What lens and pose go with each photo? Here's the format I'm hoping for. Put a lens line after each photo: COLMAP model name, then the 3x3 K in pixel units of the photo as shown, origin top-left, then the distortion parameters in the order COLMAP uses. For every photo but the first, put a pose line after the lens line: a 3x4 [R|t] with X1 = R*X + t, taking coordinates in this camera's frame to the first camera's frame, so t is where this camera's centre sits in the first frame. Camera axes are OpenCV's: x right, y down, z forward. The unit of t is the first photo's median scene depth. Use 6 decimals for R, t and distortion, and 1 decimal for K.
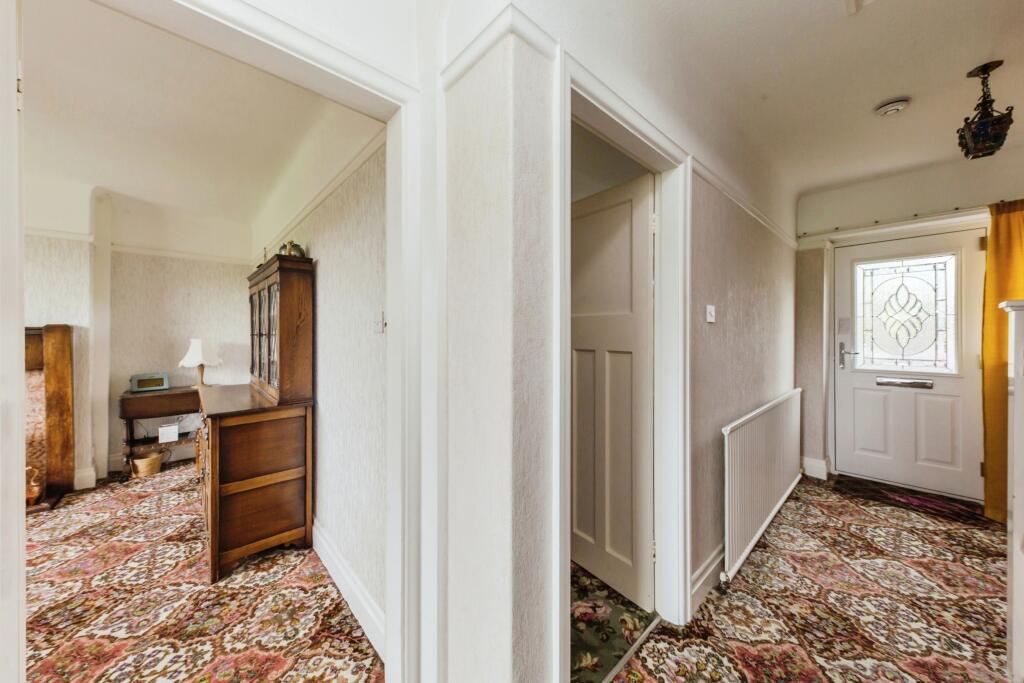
lens RADIAL K [[363.0, 0, 513.8], [0, 363.0, 336.5], [0, 0, 1]] dist [0.005817, -0.000232]
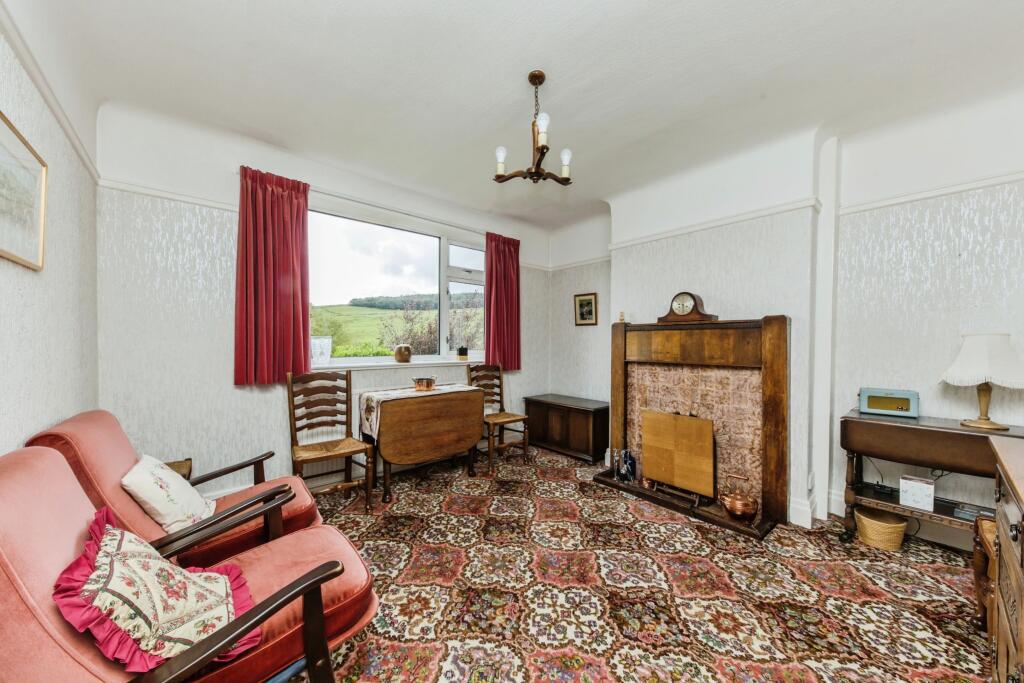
lens RADIAL K [[363.0, 0, 513.0], [0, 363.0, 337.7], [0, 0, 1]] dist [0.005817, -0.000232]
pose [[-0.035506, 0.018806, -0.999192, -0.378587], [-0.004870, 0.999808, 0.018991, 0.003709], [0.999358, 0.005541, -0.035408, 0.412617]]
